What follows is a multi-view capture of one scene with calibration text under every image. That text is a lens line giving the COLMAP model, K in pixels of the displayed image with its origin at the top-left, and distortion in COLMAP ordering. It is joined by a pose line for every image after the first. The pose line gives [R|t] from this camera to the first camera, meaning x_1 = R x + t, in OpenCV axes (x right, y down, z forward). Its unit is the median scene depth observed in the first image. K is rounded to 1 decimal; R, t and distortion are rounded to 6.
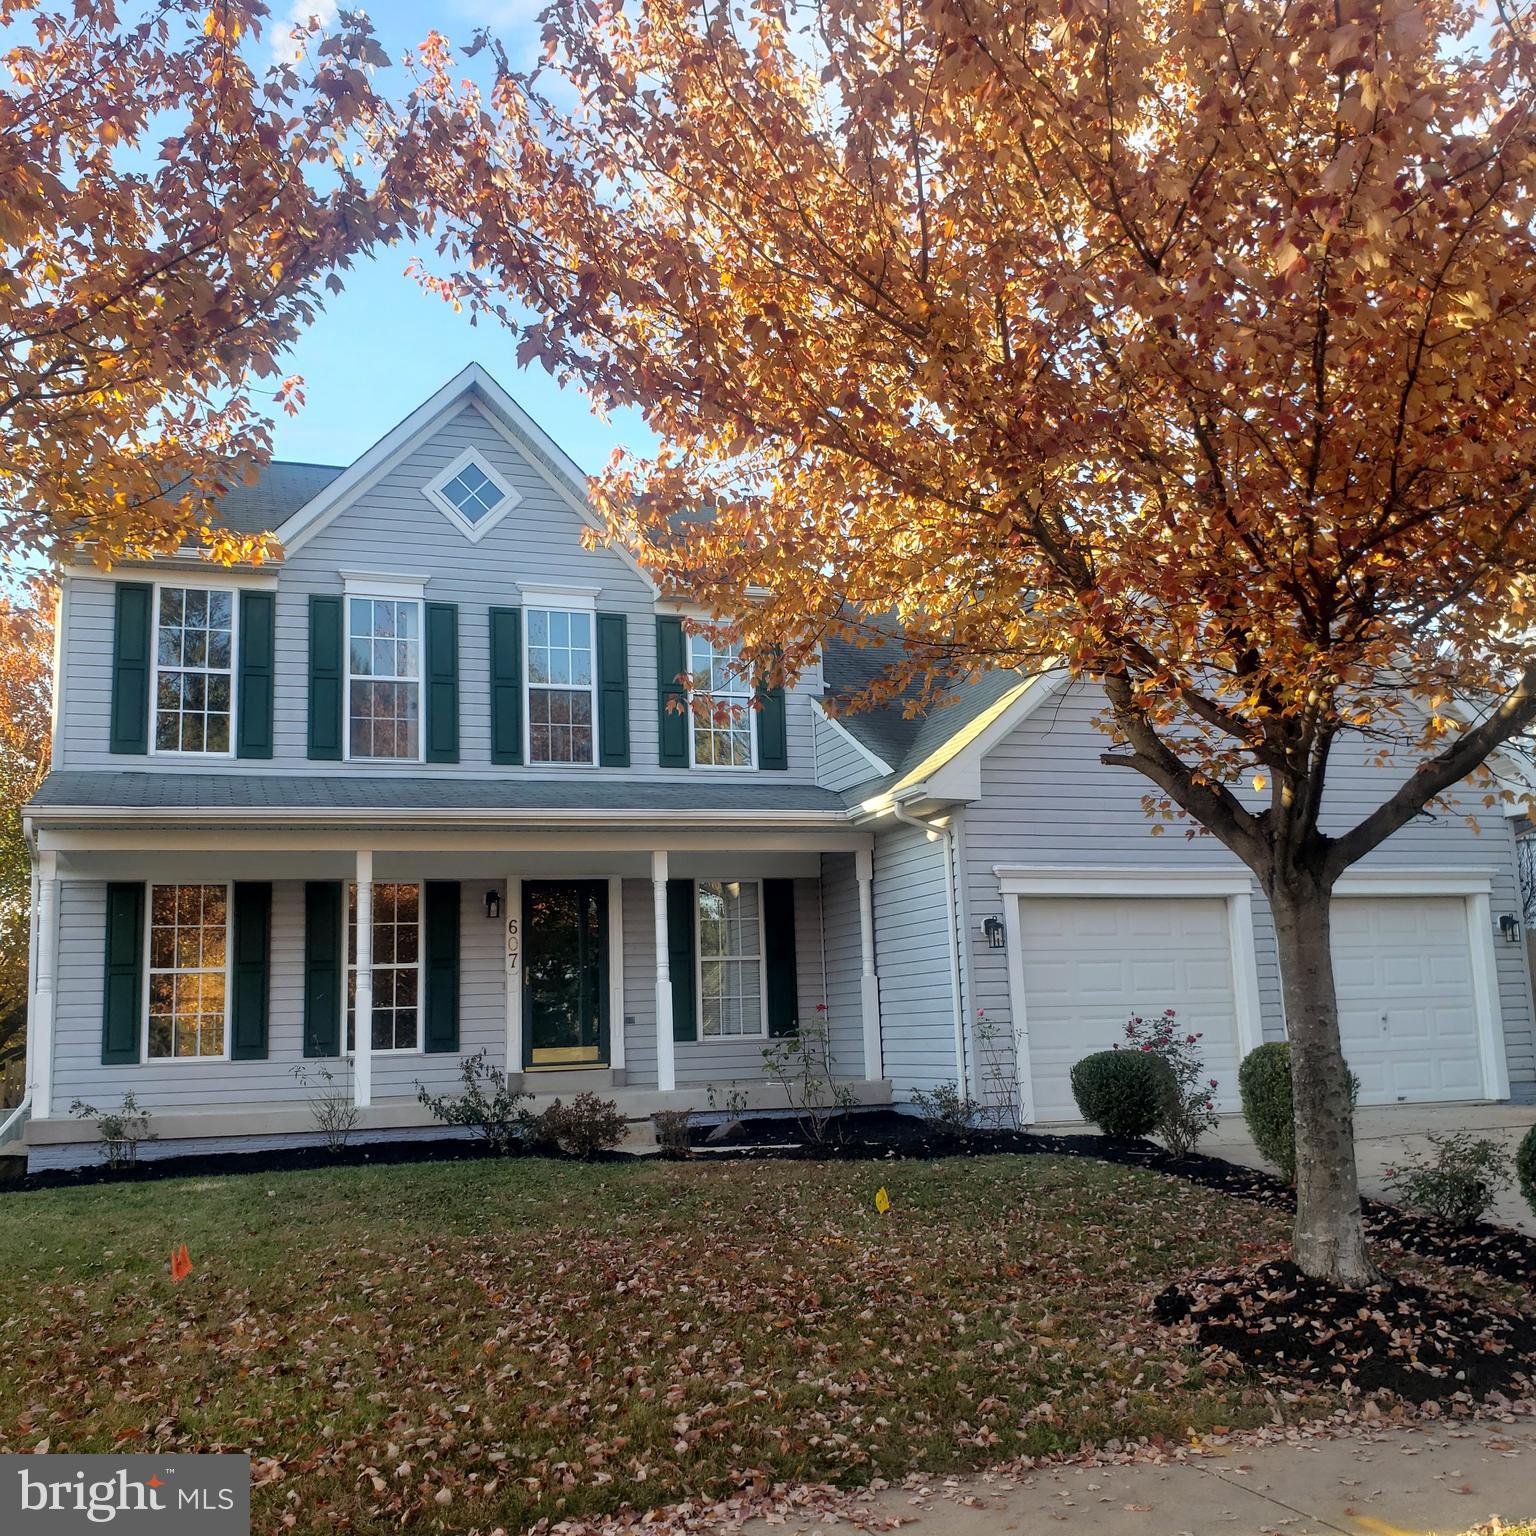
lens RADIAL K [[1577.0, 0, 773.1], [0, 1577.0, 783.7], [0, 0, 1]] dist [0.168535, -0.464180]
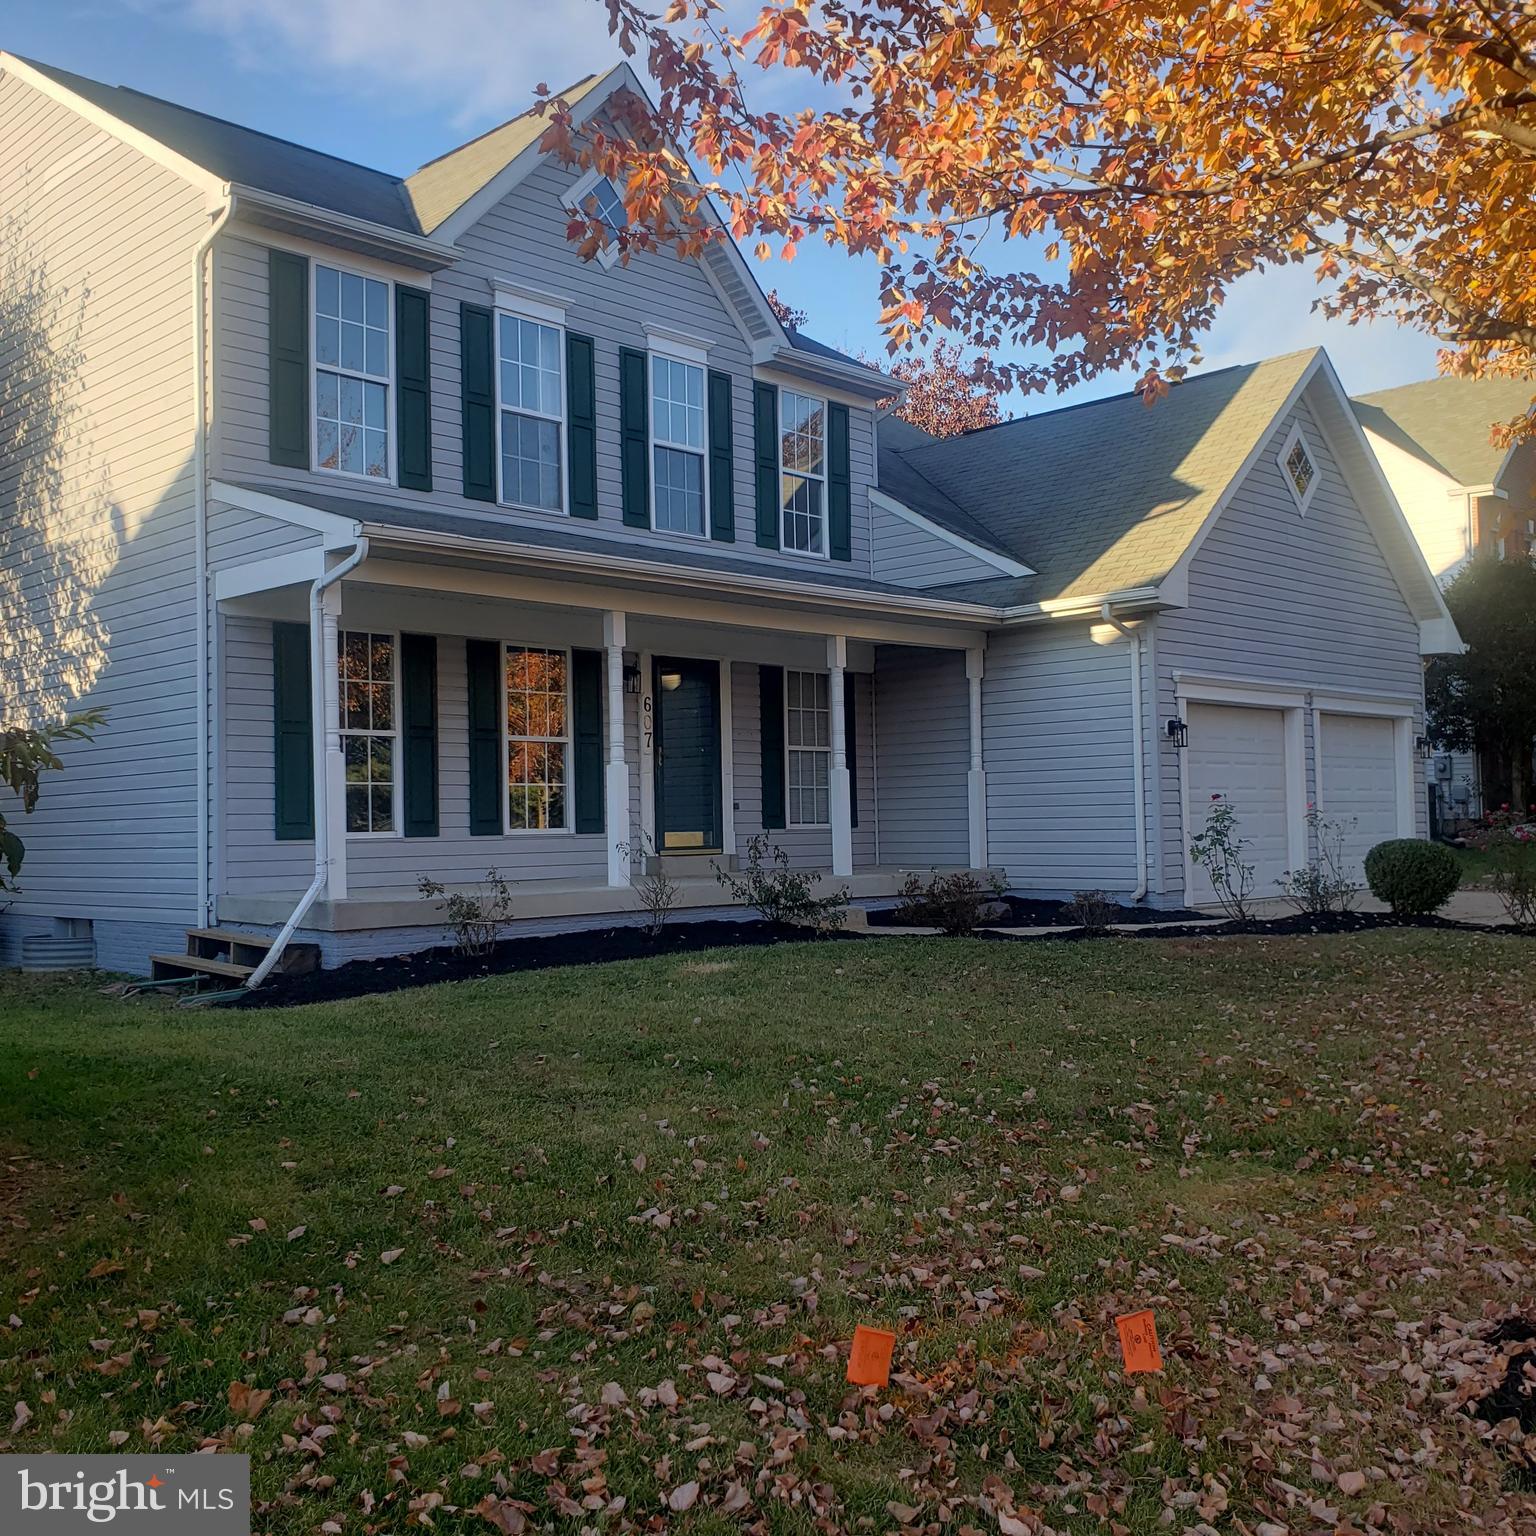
lens RADIAL K [[1578.8, 0, 764.9], [0, 1578.8, 774.8], [0, 0, 1]] dist [0.176171, -0.492001]
pose [[0.896161, 0.033693, 0.442449, -0.538935], [-0.084058, 0.991949, 0.094718, 0.039632], [-0.435696, -0.122073, 0.891778, 0.140293]]
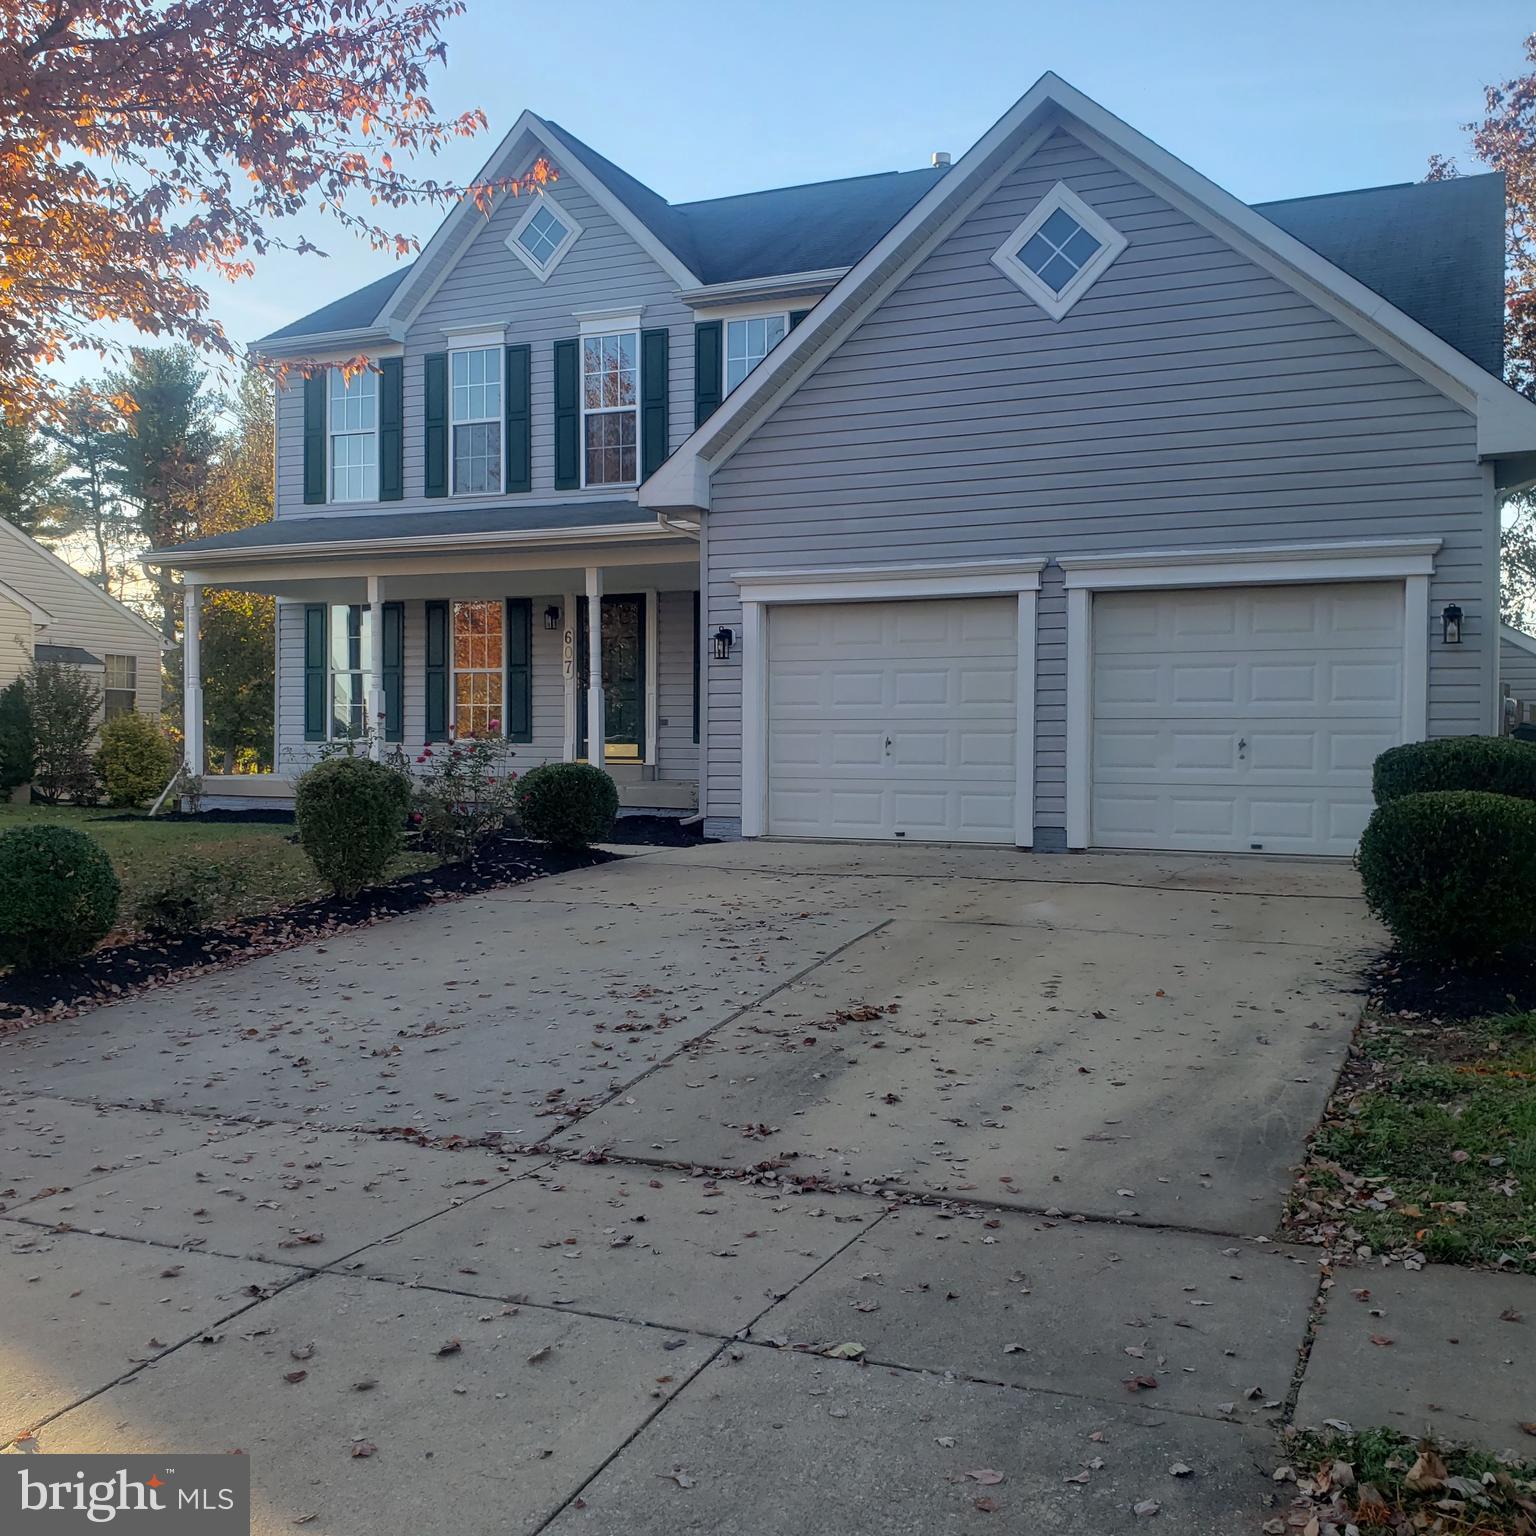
lens RADIAL K [[1575.7, 0, 756.7], [0, 1575.7, 779.3], [0, 0, 1]] dist [0.186868, -0.552669]
pose [[0.721346, 0.054236, -0.690448, 0.752850], [0.079251, 0.983917, 0.160086, 0.021449], [0.688025, -0.170196, 0.705446, 0.294682]]
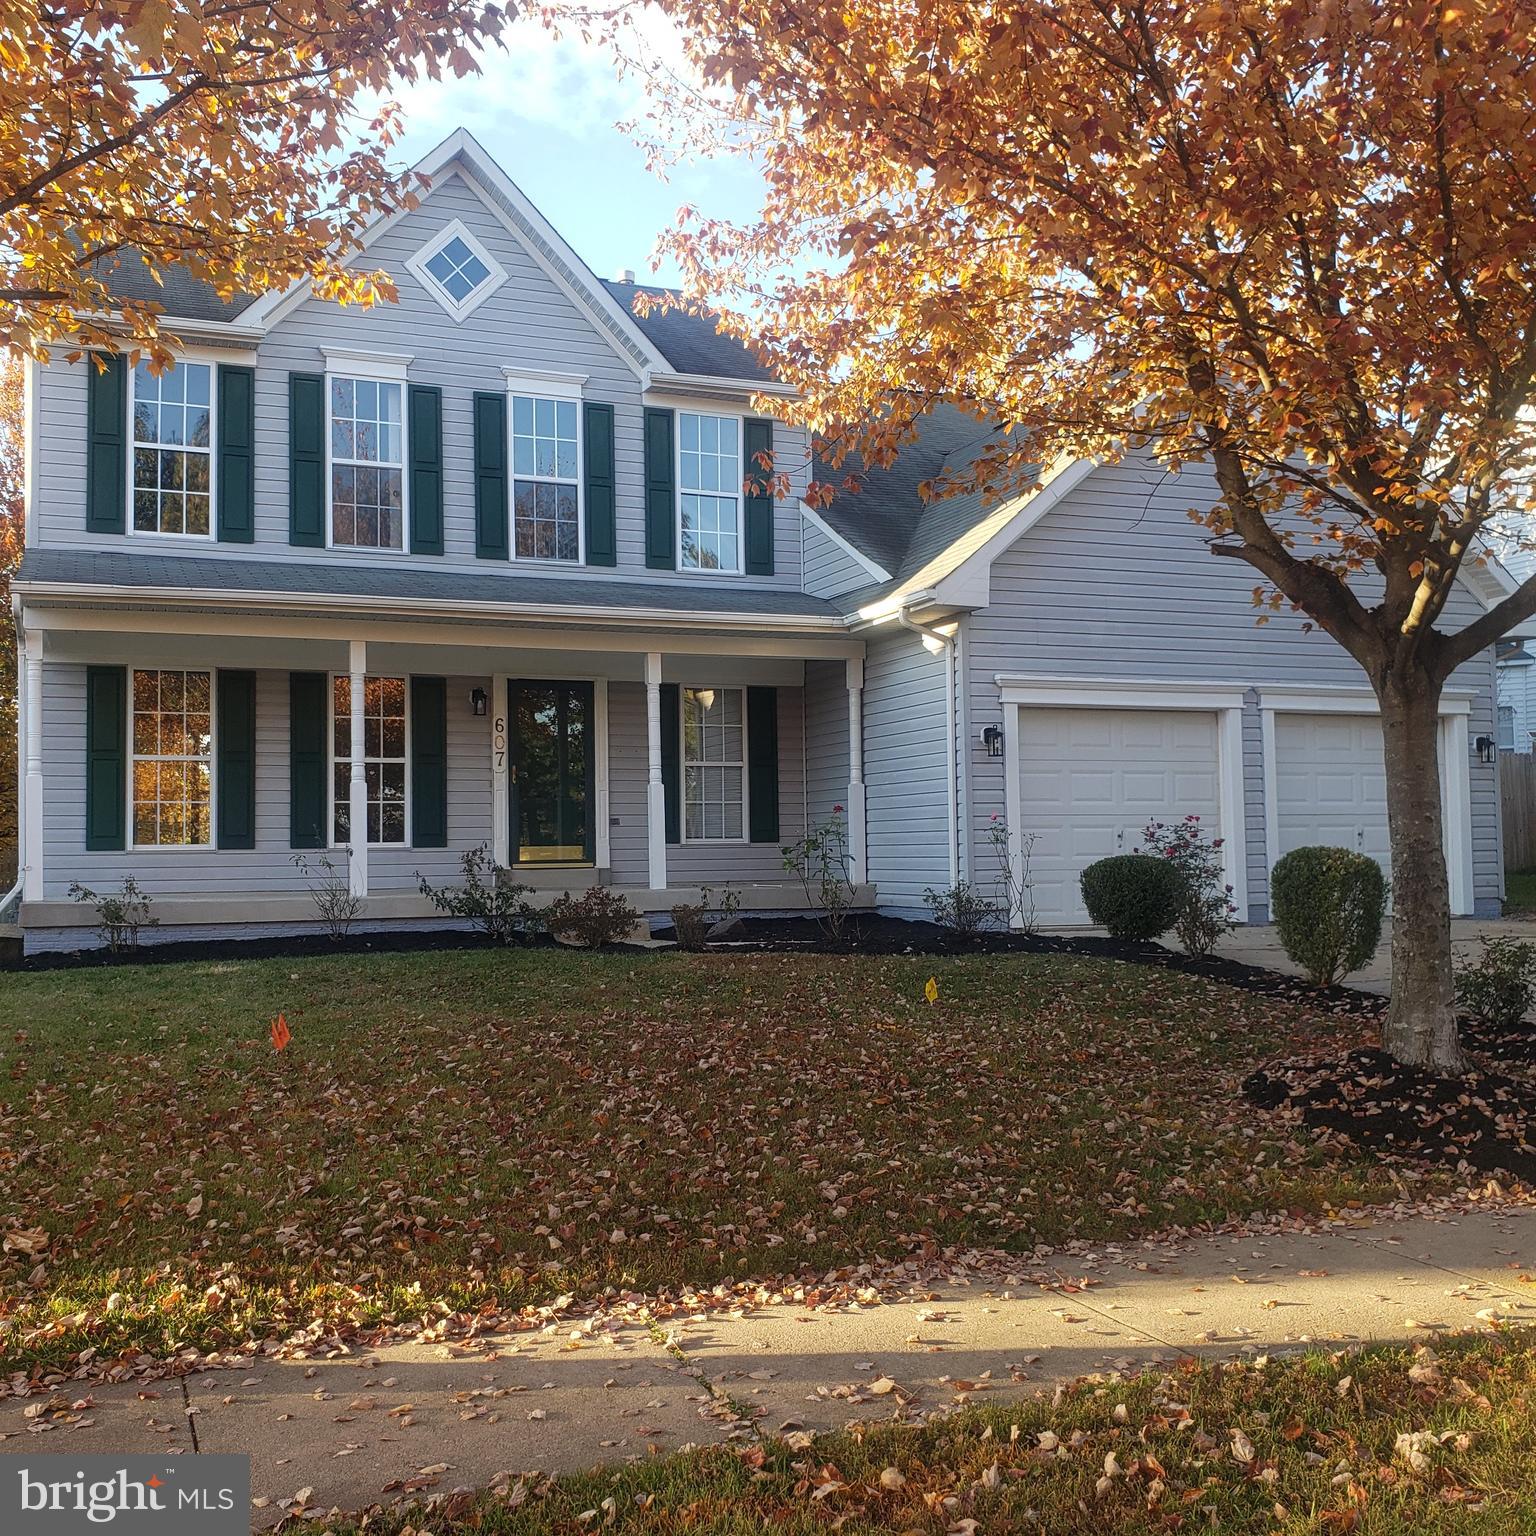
lens RADIAL K [[1564.2, 0, 749.0], [0, 1564.2, 790.6], [0, 0, 1]] dist [0.175192, -0.537743]
pose [[0.998669, 0.023714, 0.045806, -0.054958], [-0.028956, 0.992663, 0.117397, 0.011791], [-0.042686, -0.118567, 0.992028, 0.015314]]
